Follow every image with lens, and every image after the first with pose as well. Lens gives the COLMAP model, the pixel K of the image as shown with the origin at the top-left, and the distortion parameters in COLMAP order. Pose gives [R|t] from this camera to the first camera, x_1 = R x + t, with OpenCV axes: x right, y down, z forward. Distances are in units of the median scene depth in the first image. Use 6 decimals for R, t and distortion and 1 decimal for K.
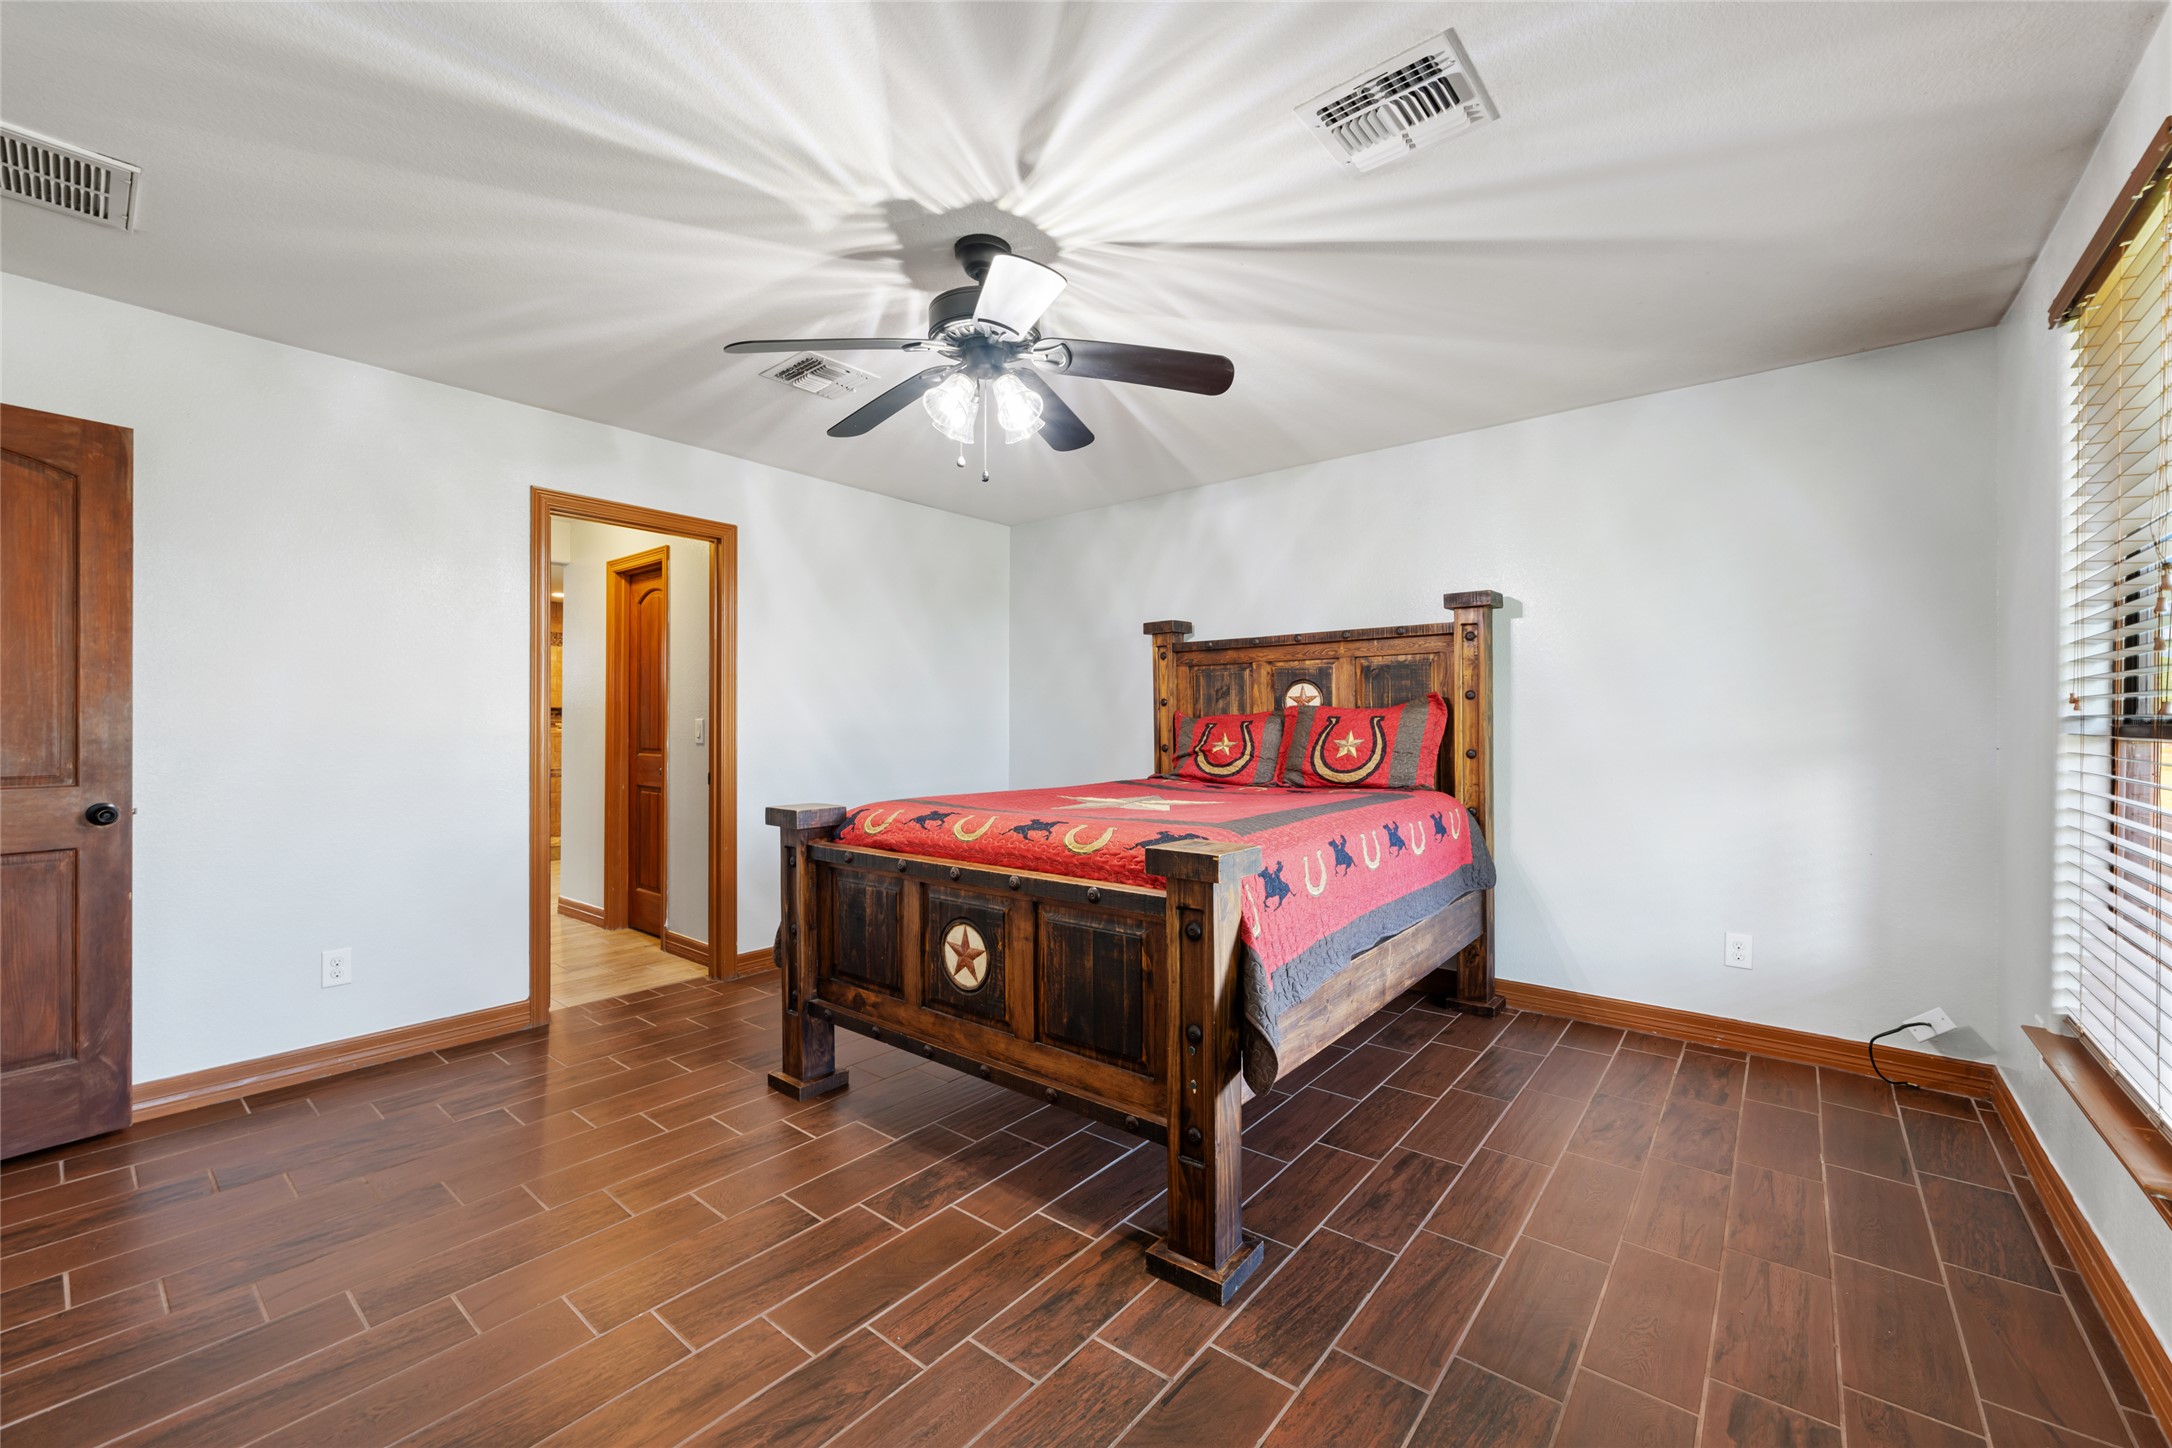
lens RADIAL K [[855.8, 0, 1077.8], [0, 855.8, 724.5], [0, 0, 1]] dist [-0.001148, -0.000019]
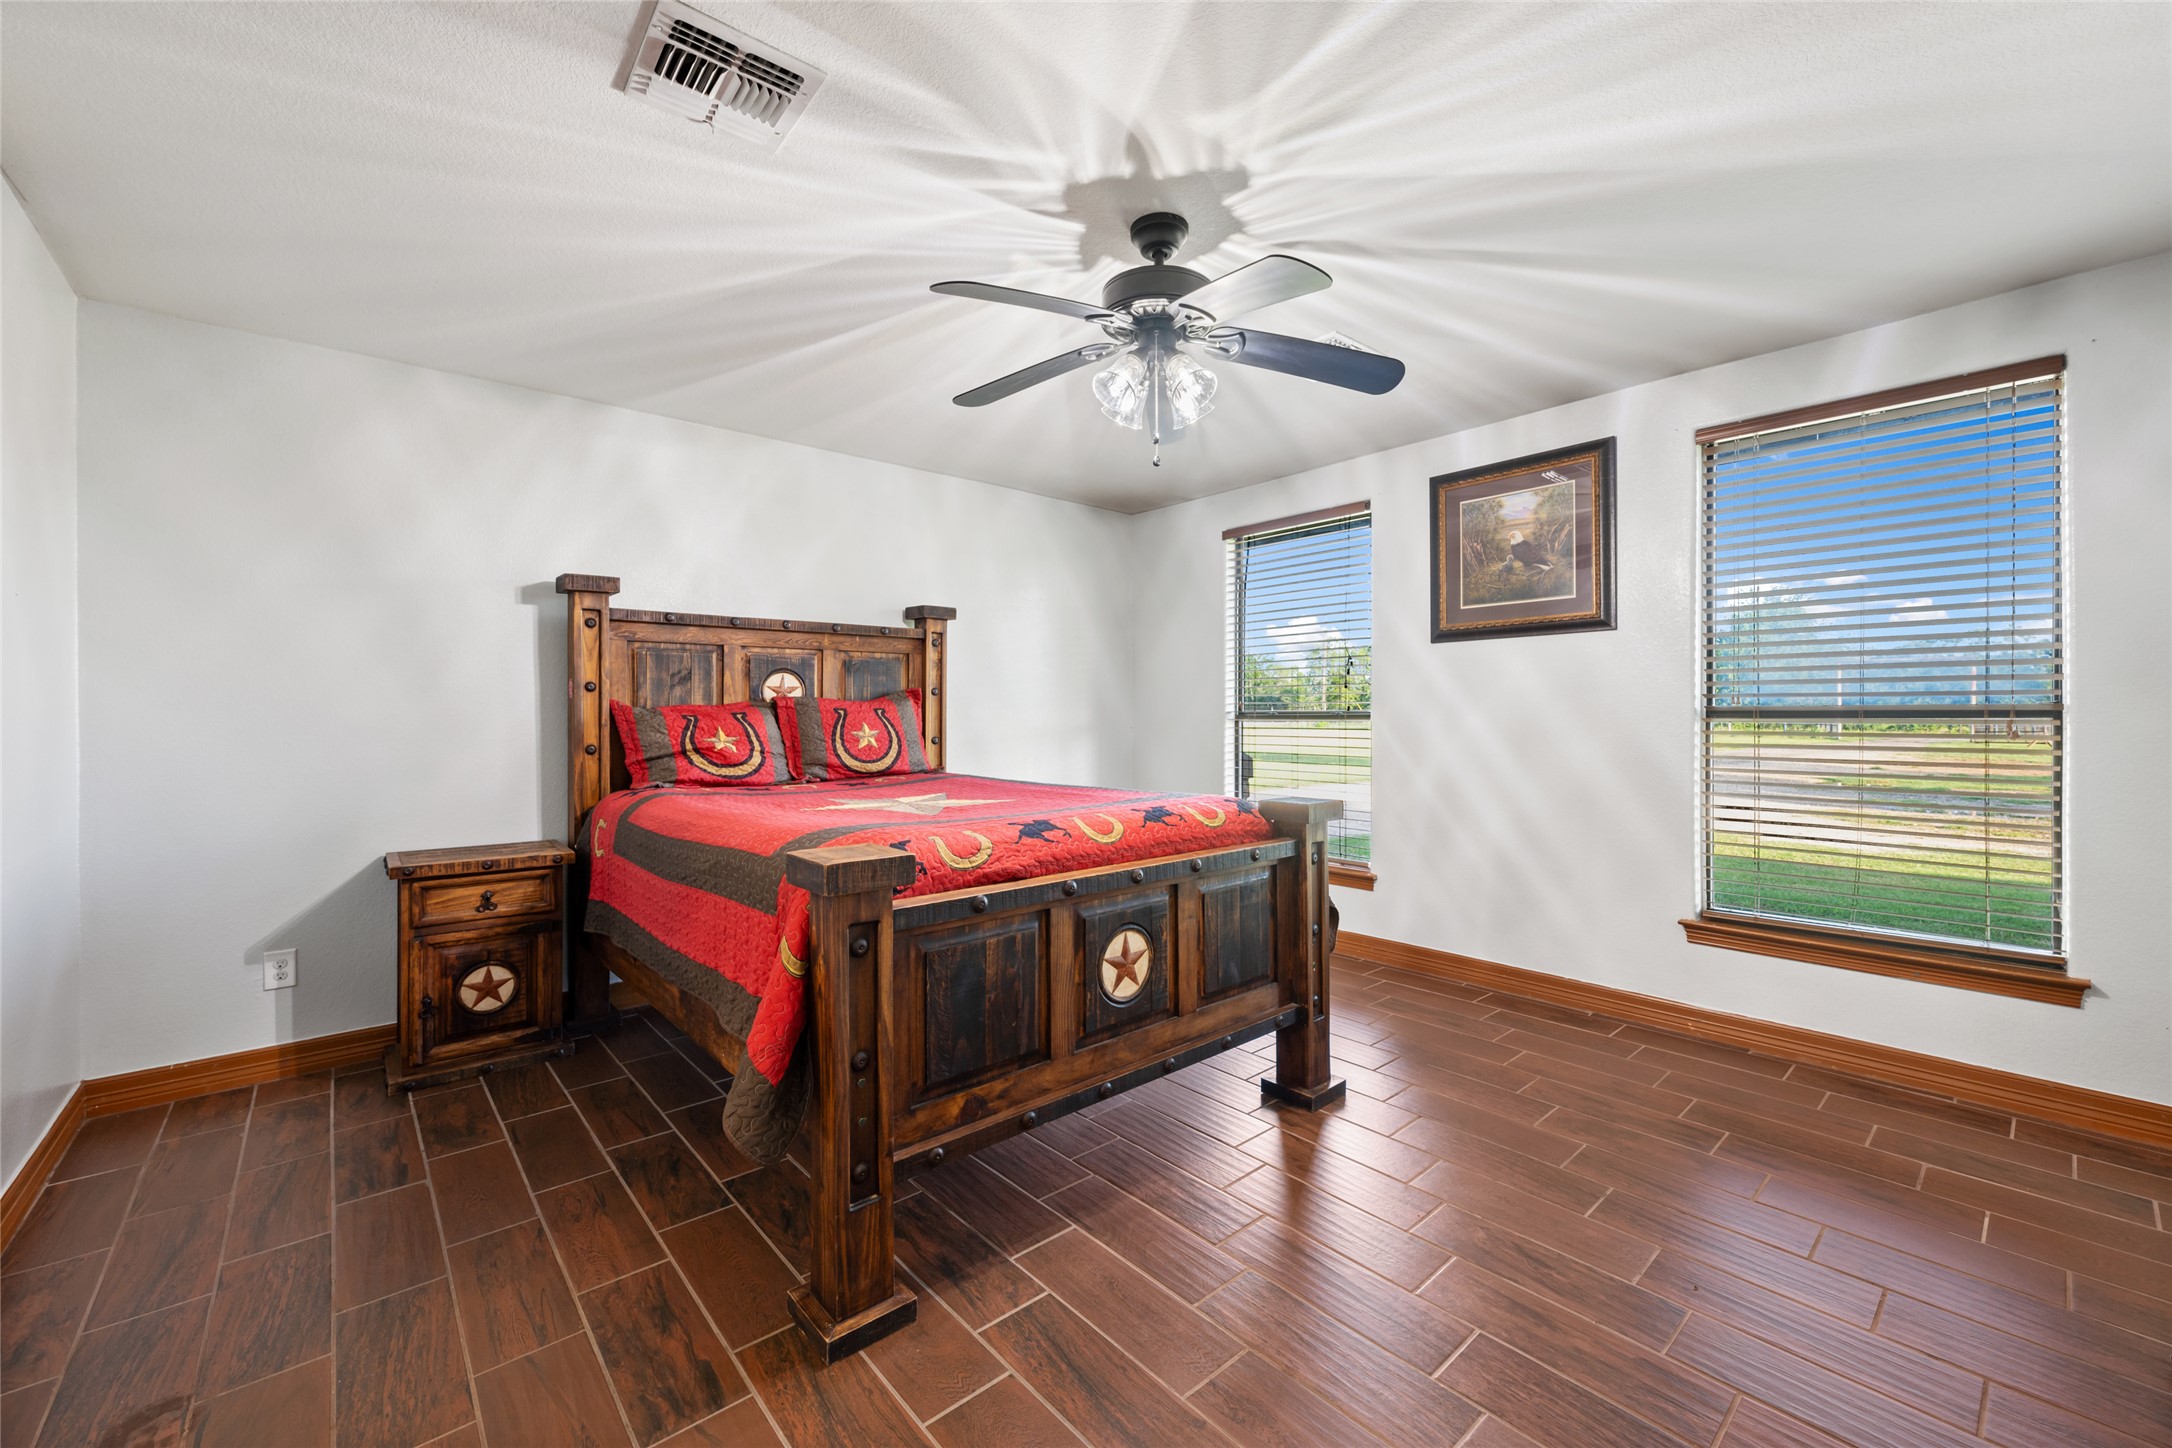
lens RADIAL K [[867.0, 0, 1082.0], [0, 867.0, 717.6], [0, 0, 1]] dist [-0.000242, 0.000070]
pose [[0.169351, -0.001854, 0.985554, -0.695593], [0.004419, 0.999990, 0.001122, 0.001603], [-0.985546, 0.004165, 0.169357, 0.581383]]
